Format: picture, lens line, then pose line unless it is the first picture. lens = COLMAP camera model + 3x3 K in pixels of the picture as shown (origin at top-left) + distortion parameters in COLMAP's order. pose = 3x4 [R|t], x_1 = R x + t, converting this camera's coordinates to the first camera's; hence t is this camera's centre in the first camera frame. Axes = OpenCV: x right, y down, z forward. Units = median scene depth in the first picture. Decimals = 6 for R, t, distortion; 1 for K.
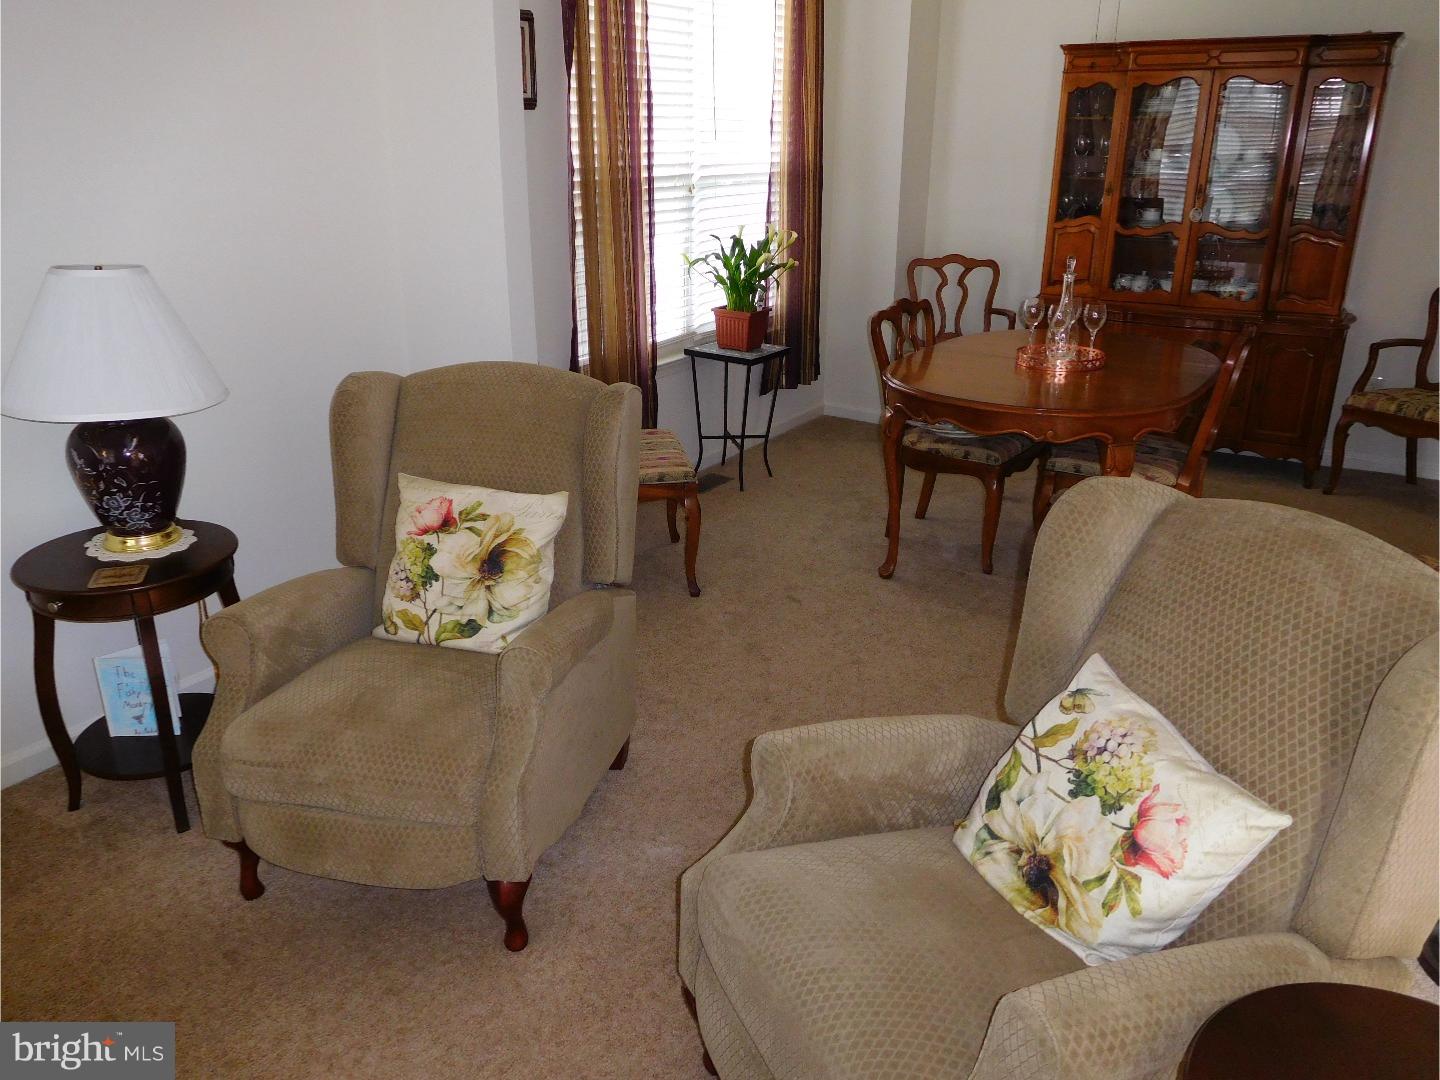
lens RADIAL K [[1079.9, 0, 721.7], [0, 1079.9, 541.4], [0, 0, 1]] dist [-0.023007, 0.008573]
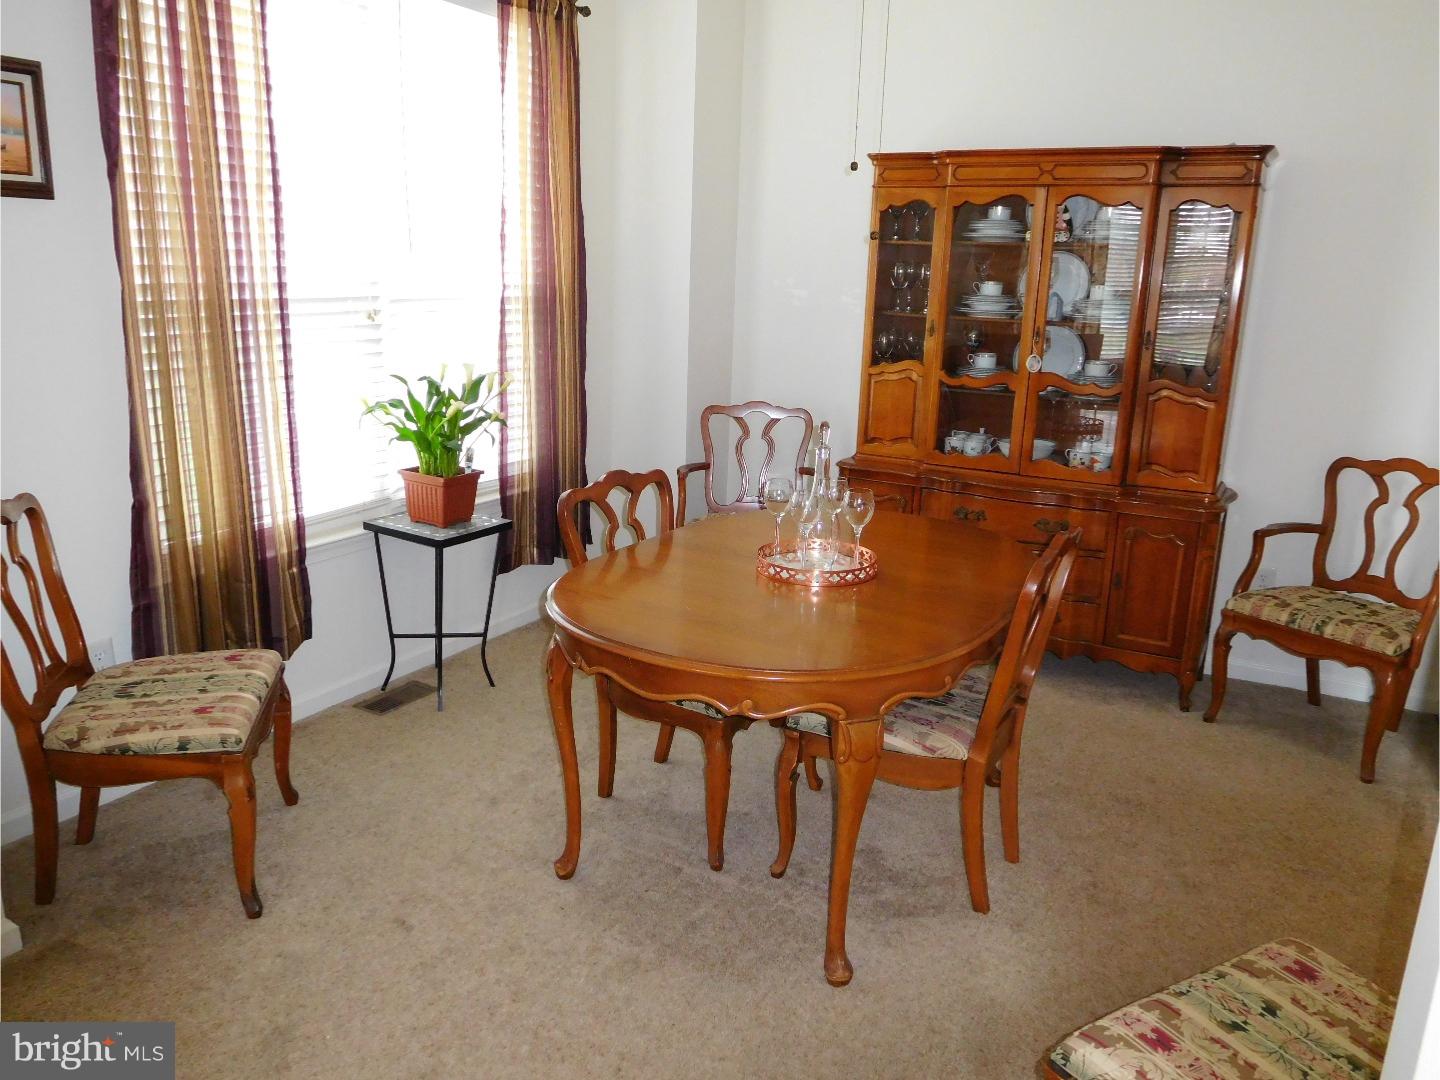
lens RADIAL K [[1079.9, 0, 717.9], [0, 1079.9, 539.8], [0, 0, 1]] dist [-0.023007, 0.008573]
pose [[0.998451, 0.017204, 0.052914, 0.169645], [-0.011257, 0.993790, -0.110699, -0.084379], [-0.054490, 0.109932, 0.992444, 0.238565]]
